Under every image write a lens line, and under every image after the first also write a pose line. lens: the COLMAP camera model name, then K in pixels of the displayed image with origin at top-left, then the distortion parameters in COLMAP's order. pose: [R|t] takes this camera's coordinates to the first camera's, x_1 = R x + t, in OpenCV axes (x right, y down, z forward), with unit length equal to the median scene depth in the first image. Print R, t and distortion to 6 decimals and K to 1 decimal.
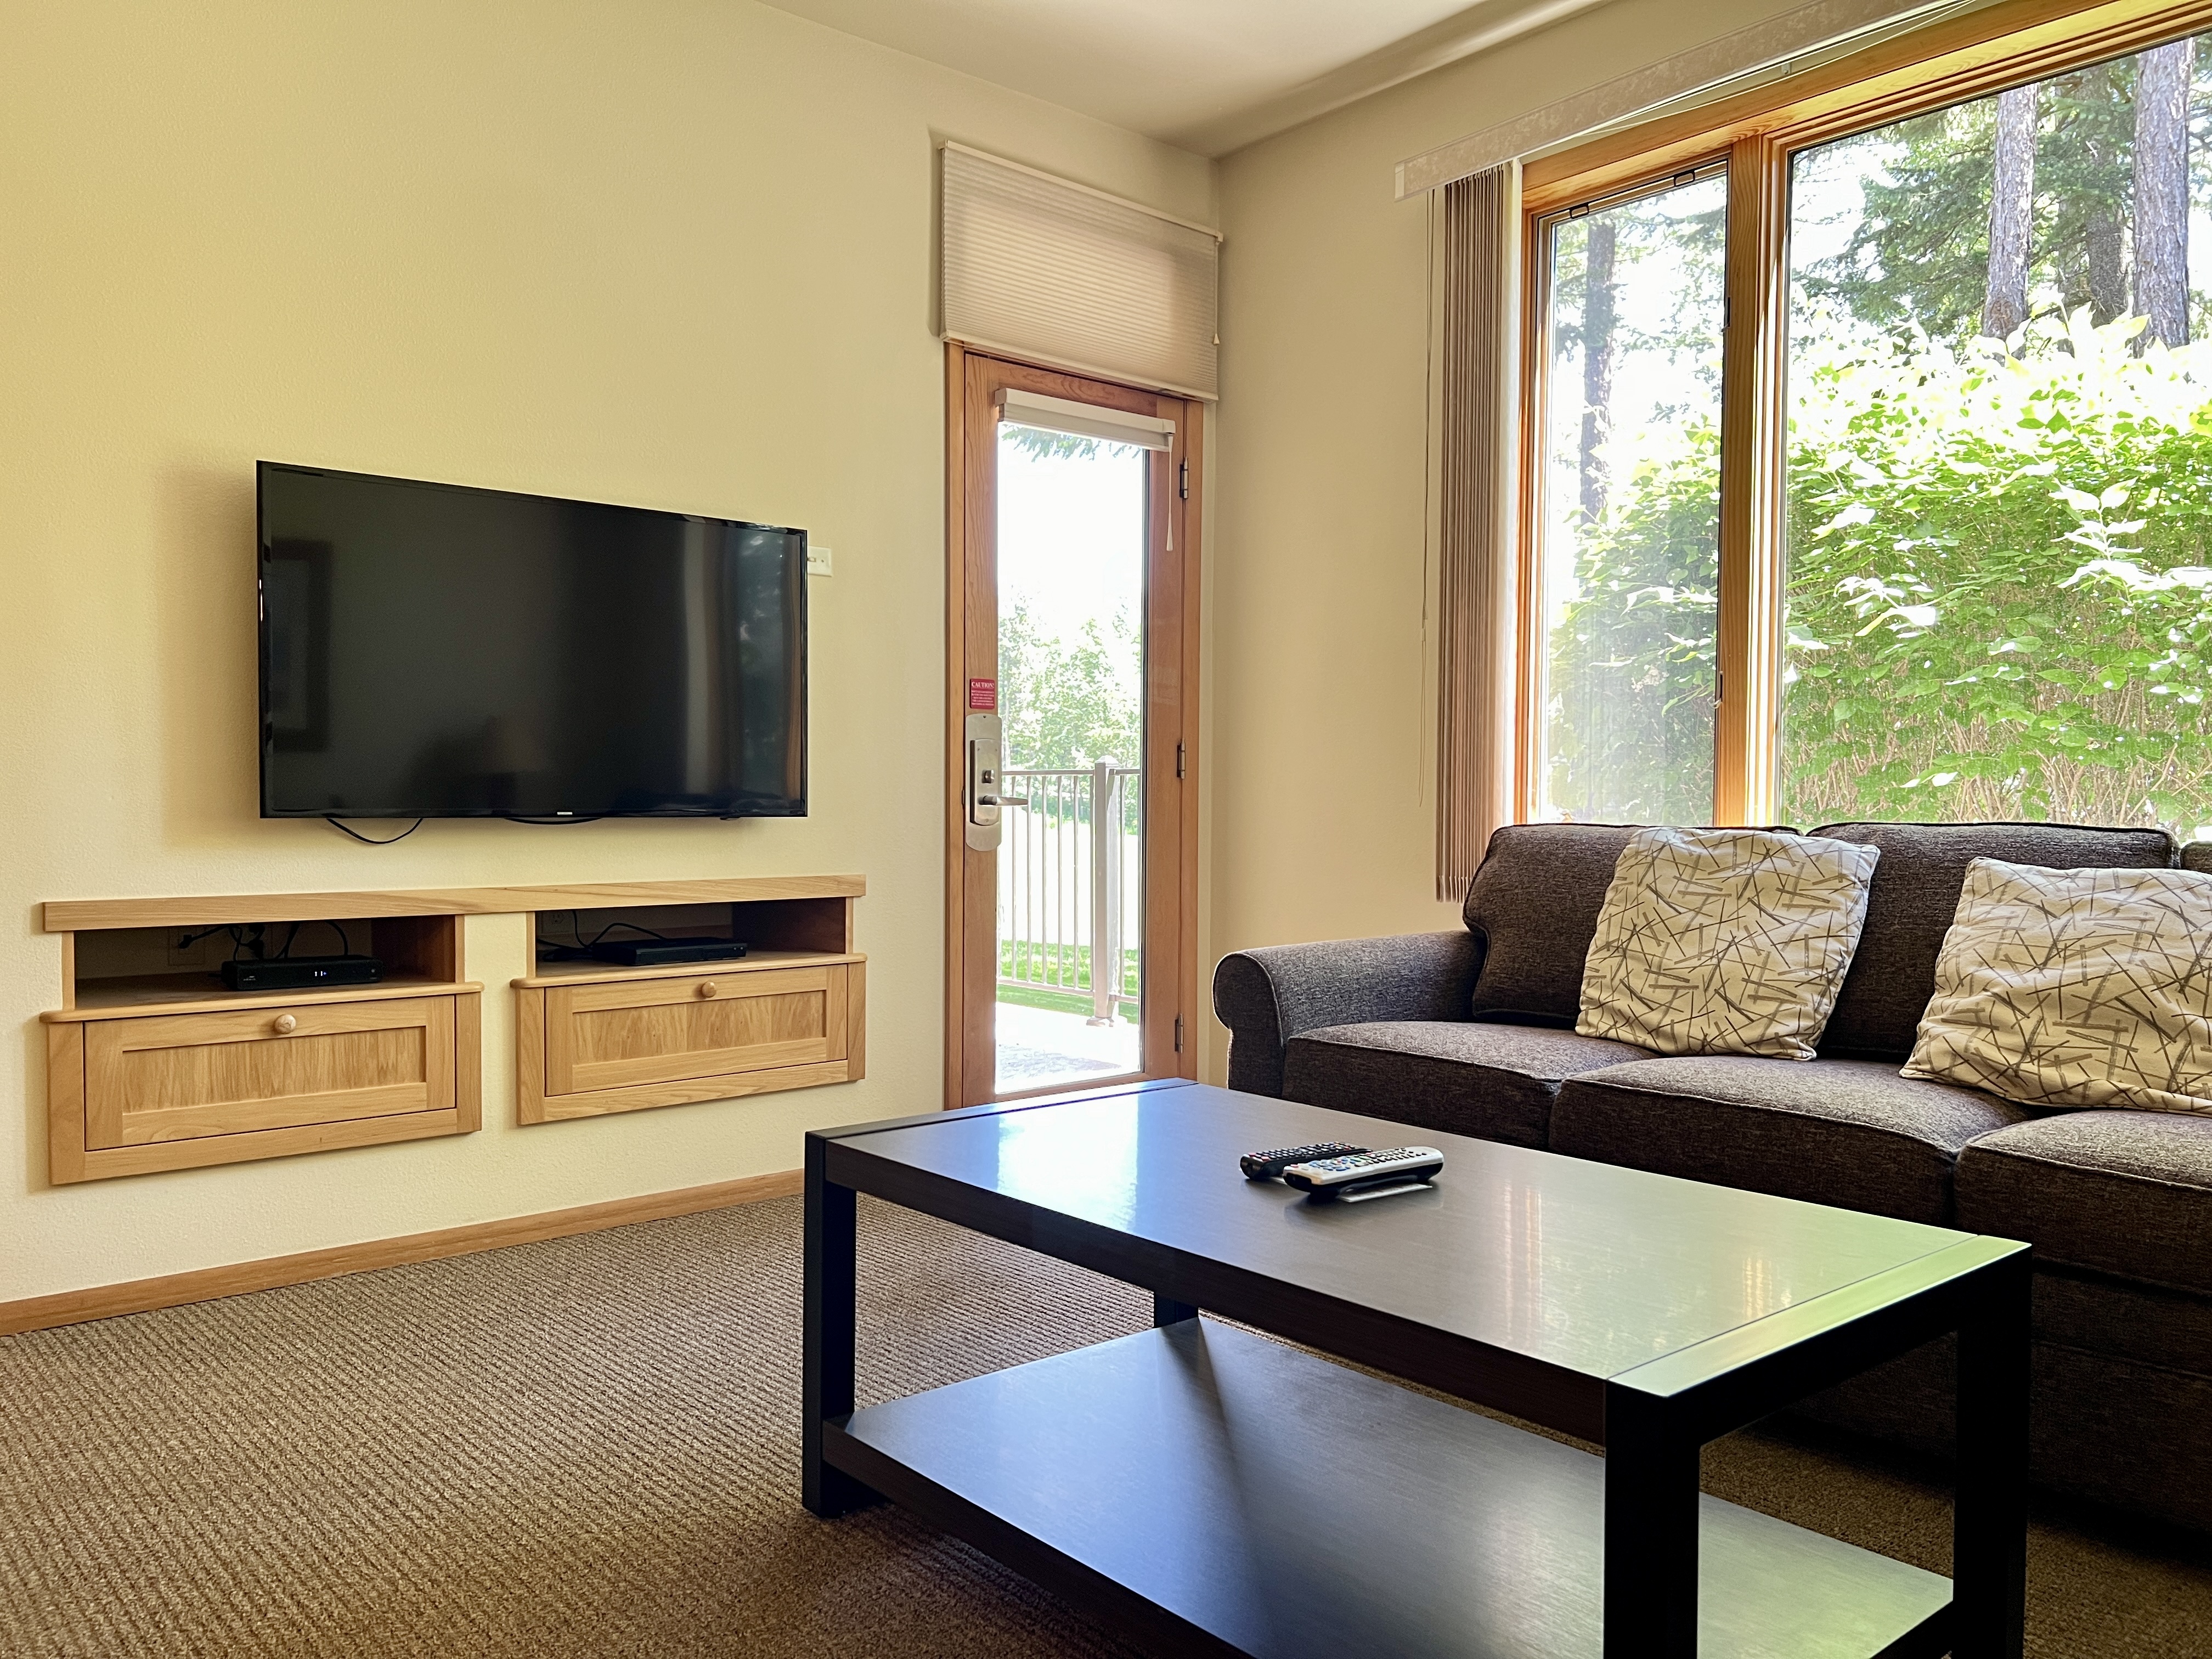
lens RADIAL K [[1667.2, 0, 1106.0], [0, 1667.2, 829.5], [0, 0, 1]] dist [0.026480, -0.007833]
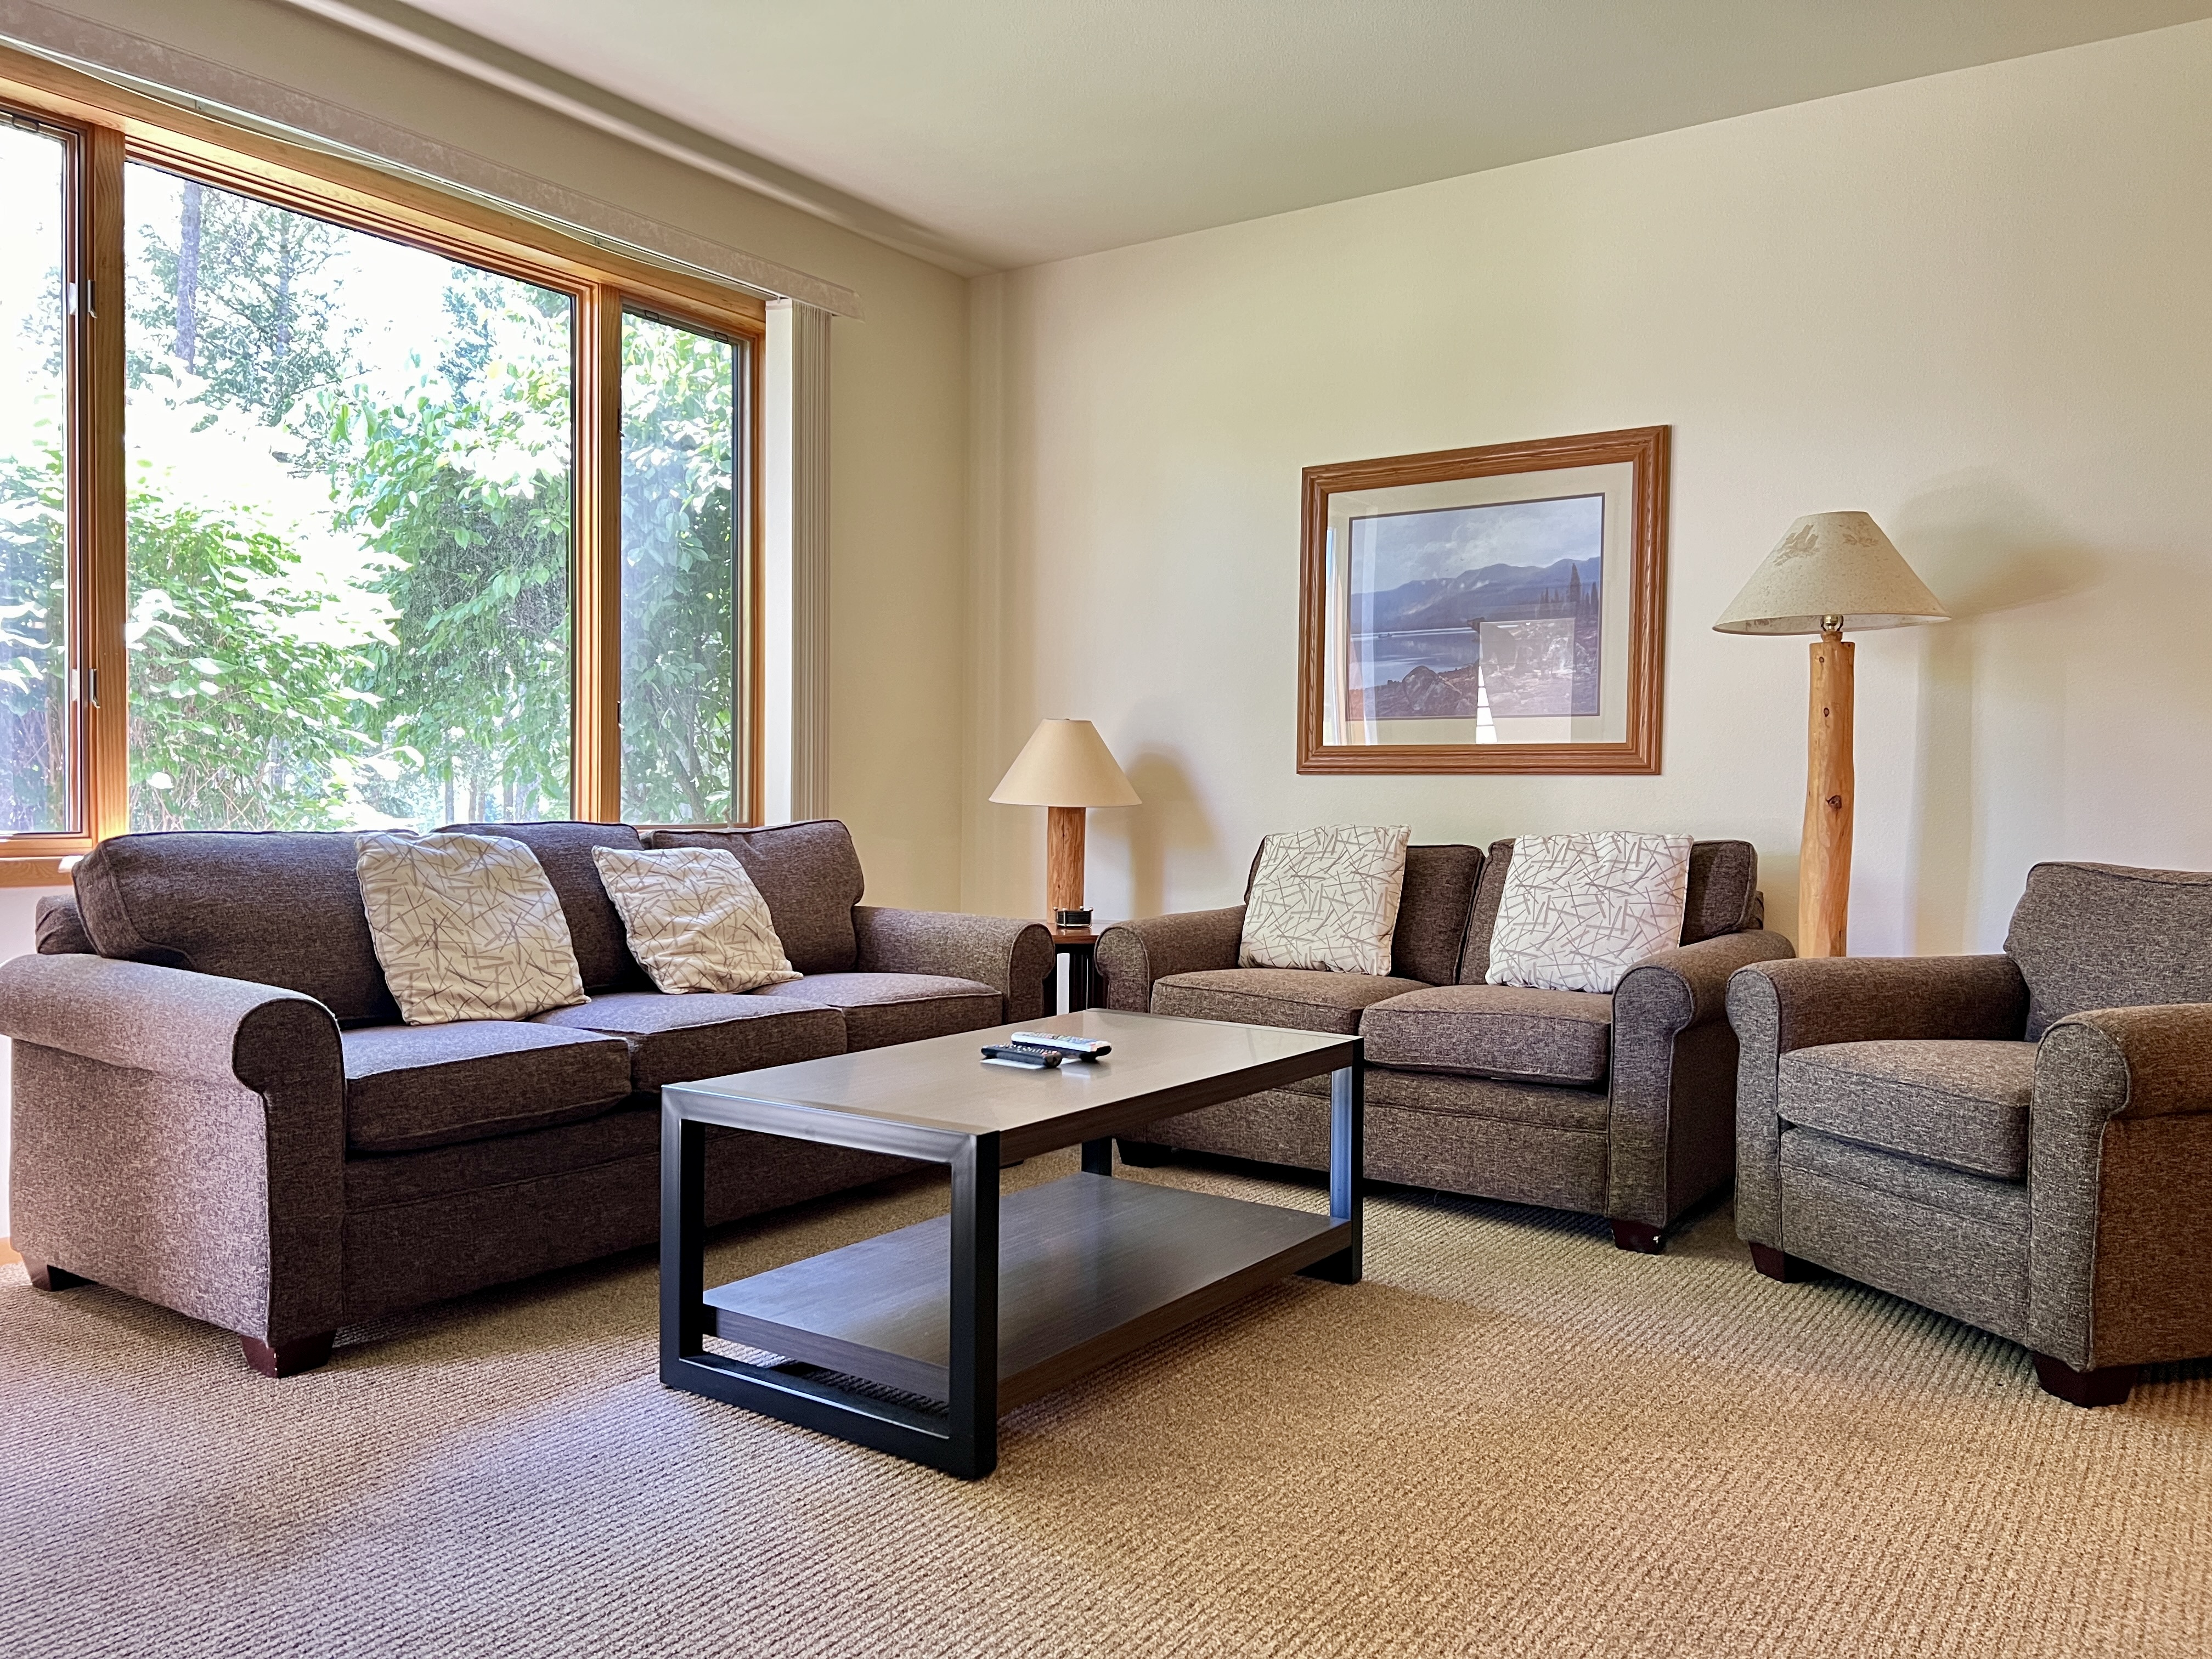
lens RADIAL K [[1667.2, 0, 1106.0], [0, 1667.2, 829.5], [0, 0, 1]] dist [0.026480, -0.007833]
pose [[-0.241715, -0.027903, 0.969946, -0.913524], [0.009414, 0.999472, 0.031098, -0.035890], [-0.970302, 0.016648, -0.241324, 0.854853]]
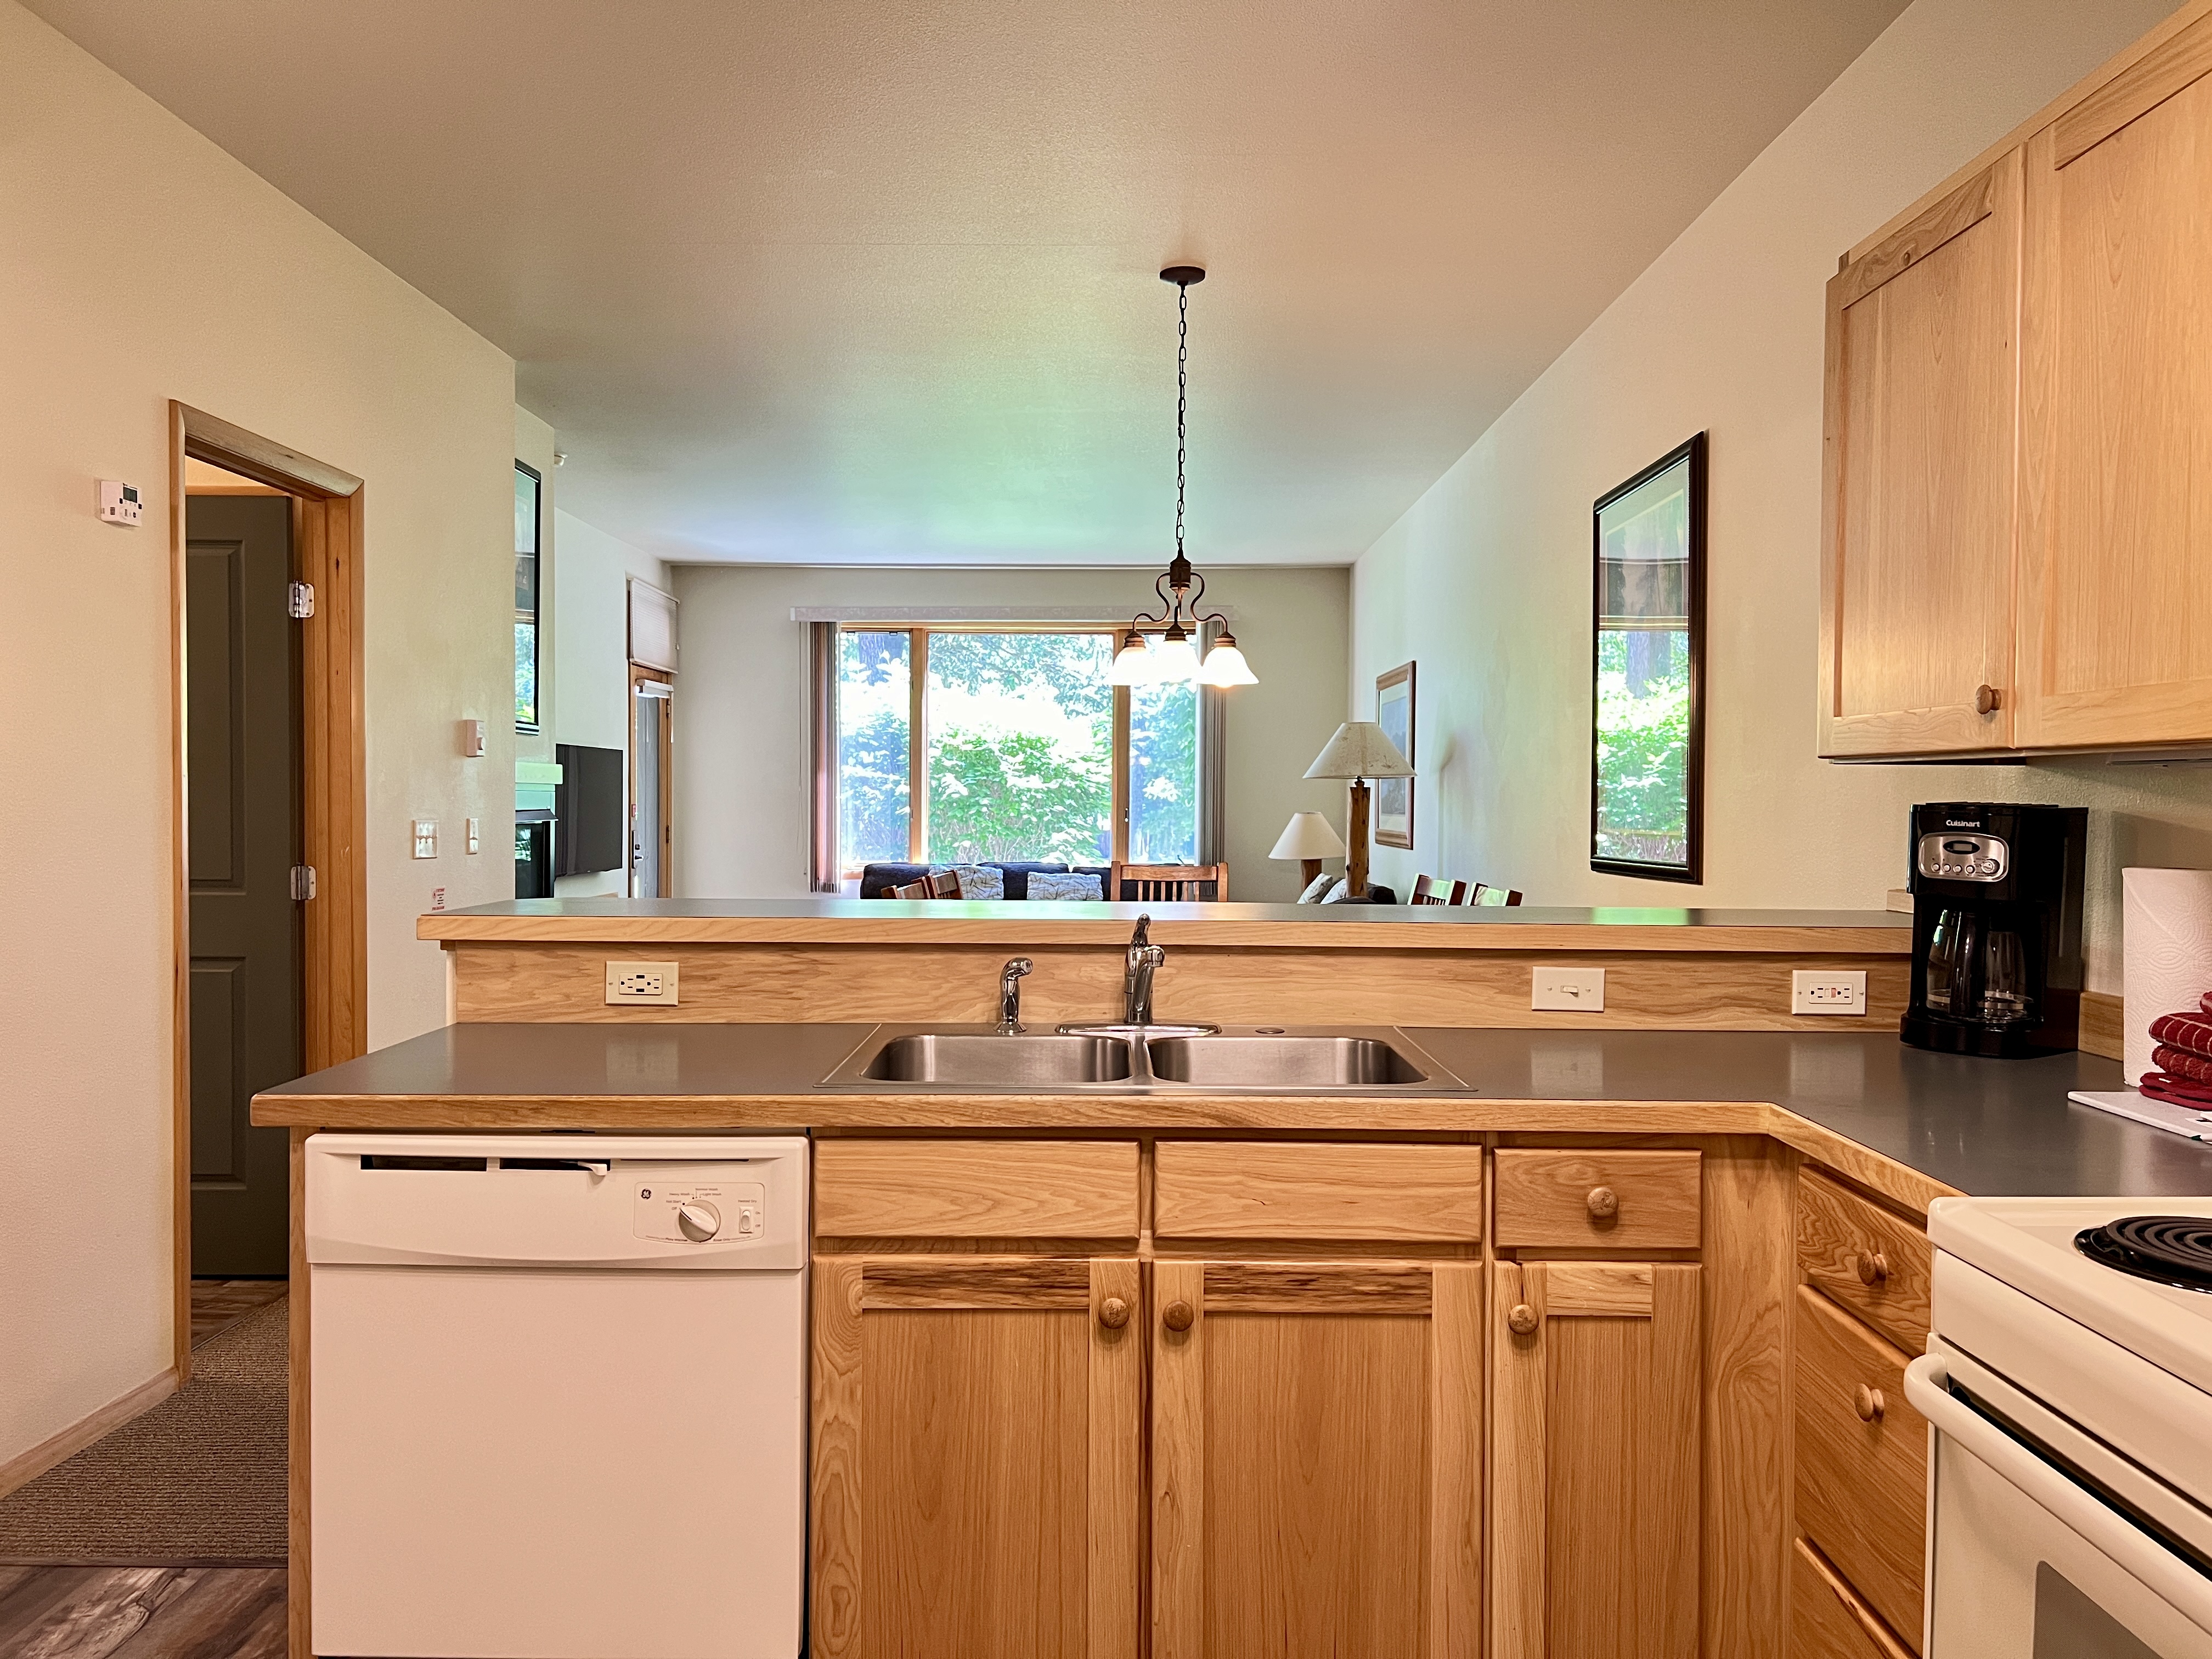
lens RADIAL K [[1641.9, 0, 1108.9], [0, 1641.9, 857.0], [0, 0, 1]] dist [0.056362, -0.103423]
pose [[0.665905, -0.024662, 0.745628, -1.965979], [0.010701, 0.999666, 0.023507, -0.094921], [-0.745959, -0.007675, 0.665947, -1.479552]]
